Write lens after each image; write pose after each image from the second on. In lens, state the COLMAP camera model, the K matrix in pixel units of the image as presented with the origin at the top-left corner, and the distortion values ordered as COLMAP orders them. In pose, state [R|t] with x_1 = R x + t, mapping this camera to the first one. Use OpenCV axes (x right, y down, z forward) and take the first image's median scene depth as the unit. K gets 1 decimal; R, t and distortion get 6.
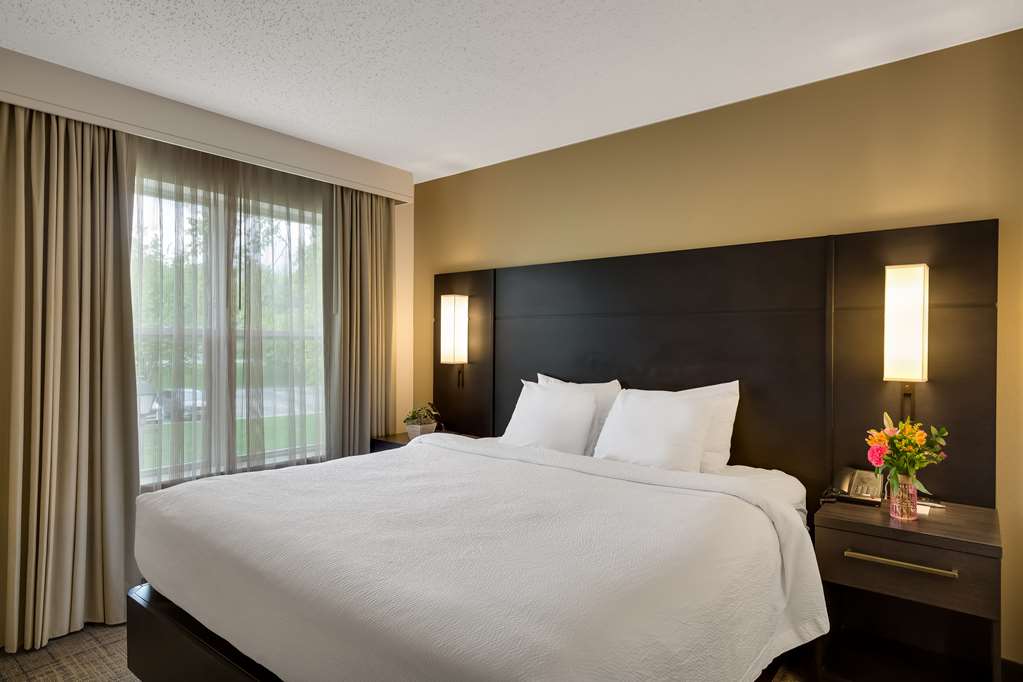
lens RADIAL K [[780.7, 0, 511.5], [0, 780.7, 341.0], [0, 0, 1]] dist [0.000484, 0.003443]
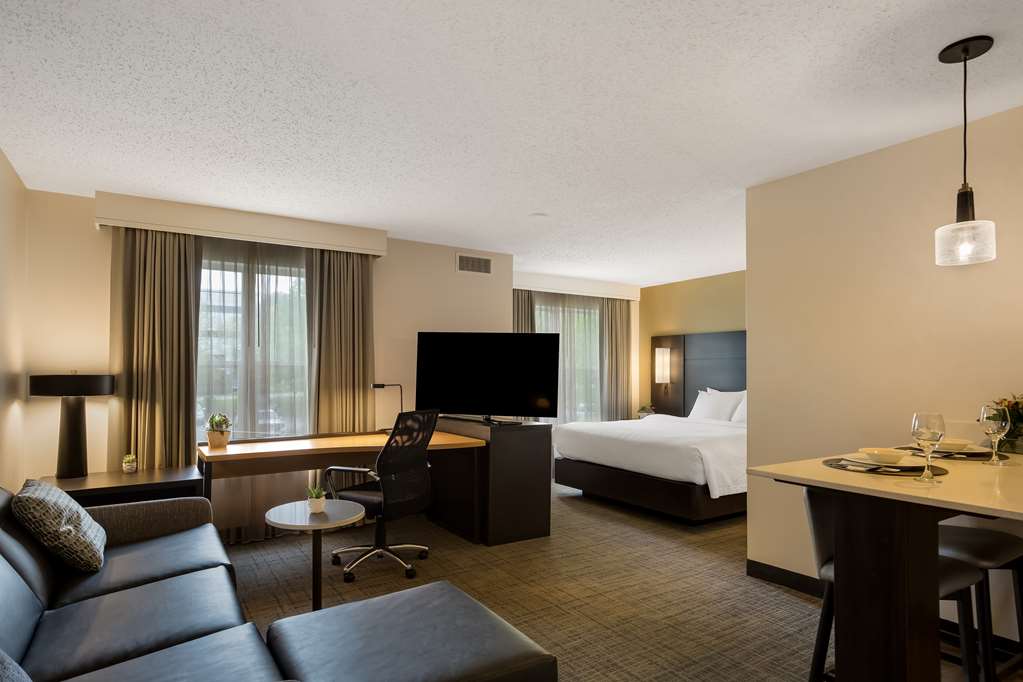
lens RADIAL K [[573.5, 0, 511.5], [0, 573.5, 341.0], [0, 0, 1]] dist [0.001668, 0.000079]
pose [[0.947489, -0.013644, -0.319496, 0.027583], [-0.006547, 0.998052, -0.062038, 0.015474], [0.319720, 0.060872, 0.945555, -0.476416]]
